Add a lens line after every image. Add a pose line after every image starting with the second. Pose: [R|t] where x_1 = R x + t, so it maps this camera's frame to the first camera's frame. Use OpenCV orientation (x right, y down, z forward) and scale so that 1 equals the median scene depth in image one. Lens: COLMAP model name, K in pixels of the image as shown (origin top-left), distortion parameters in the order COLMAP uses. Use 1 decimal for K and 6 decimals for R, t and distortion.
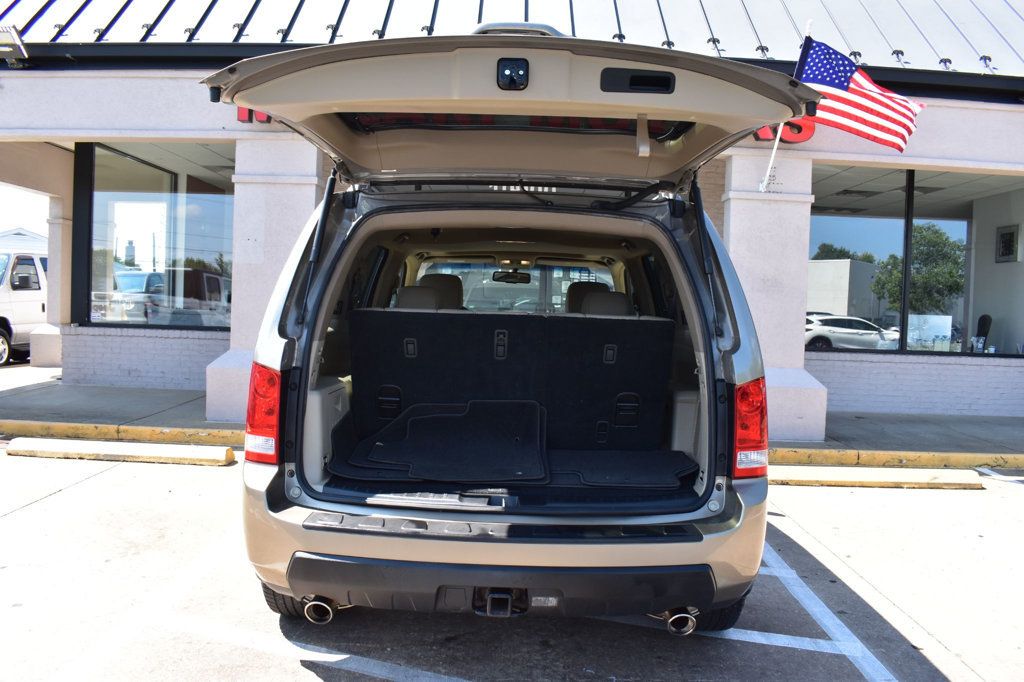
lens RADIAL K [[795.8, 0, 512.0], [0, 795.8, 341.0], [0, 0, 1]] dist [-0.092321, 0.011201]
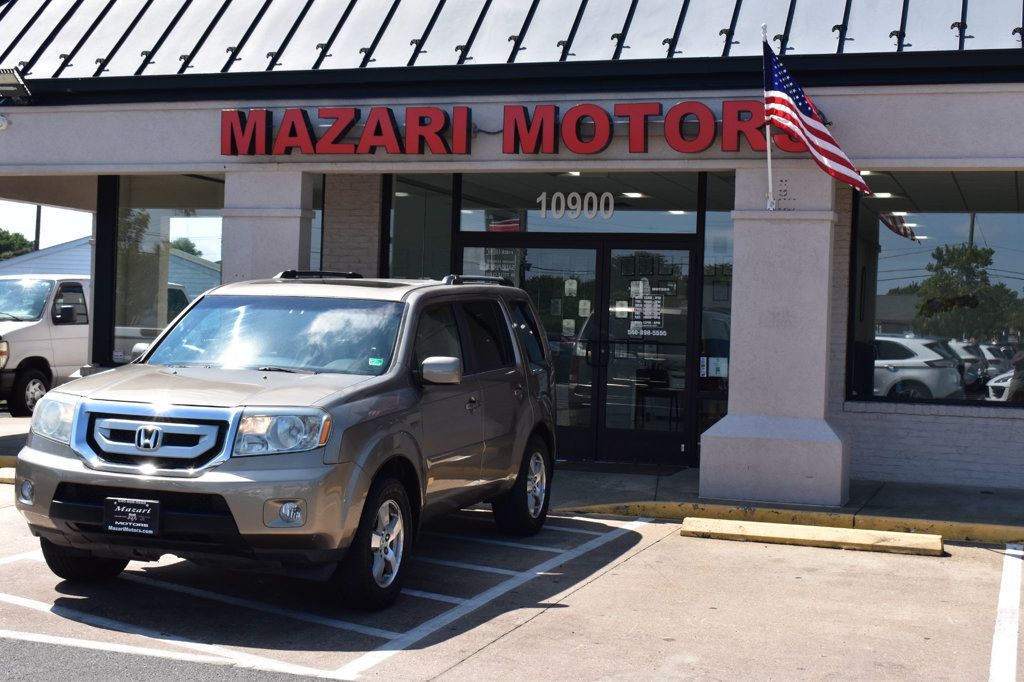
lens RADIAL K [[1497.2, 0, 512.0], [0, 1497.2, 341.0], [0, 0, 1]] dist [-0.015294, -0.008660]
pose [[0.944512, -0.001661, -0.328471, 0.217291], [-0.014118, 0.998858, -0.045649, 0.011064], [0.328172, 0.047753, 0.943410, -0.227350]]
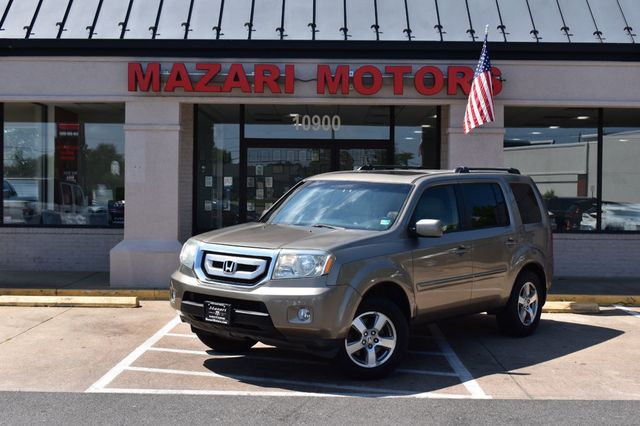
lens RADIAL K [[915.8, 0, 320.0], [0, 915.8, 213.0], [0, 0, 1]] dist [-0.024236, 0.003631]
pose [[0.999658, -0.023813, -0.010795, 0.015306], [0.023516, 0.999365, -0.026780, 0.006097], [0.011425, 0.026517, 0.999583, -0.286734]]
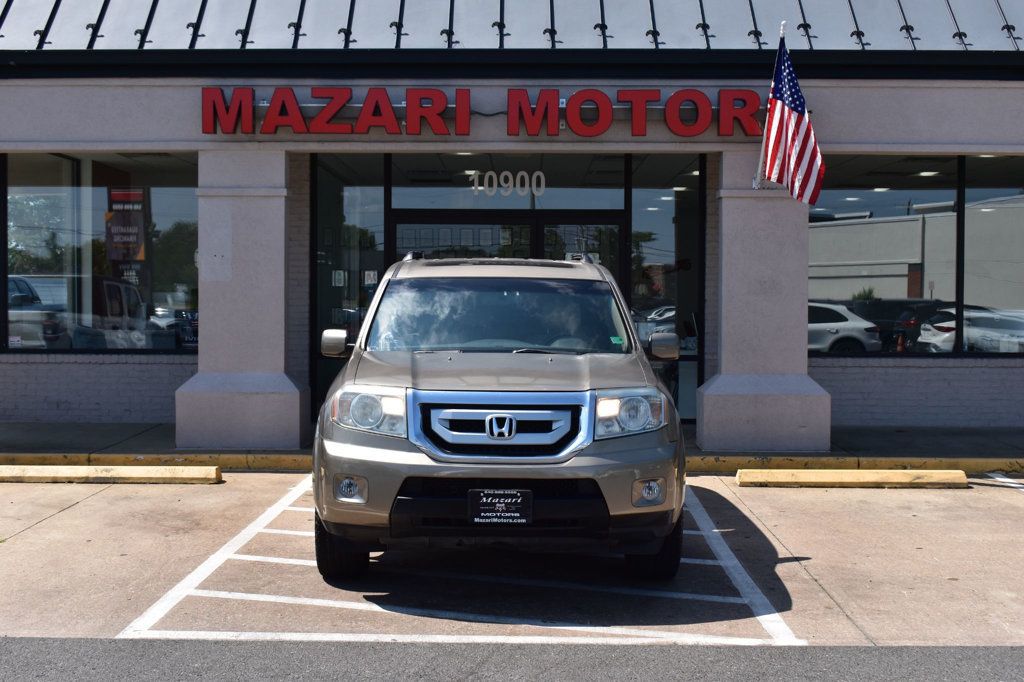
lens RADIAL K [[1386.4, 0, 512.0], [0, 1386.4, 341.0], [0, 0, 1]] dist [-0.029918, 0.007864]
pose [[0.999473, -0.030004, -0.012355, 0.015022], [0.029815, 0.999439, -0.015253, 0.003595], [0.012806, 0.014877, 0.999807, -0.246641]]
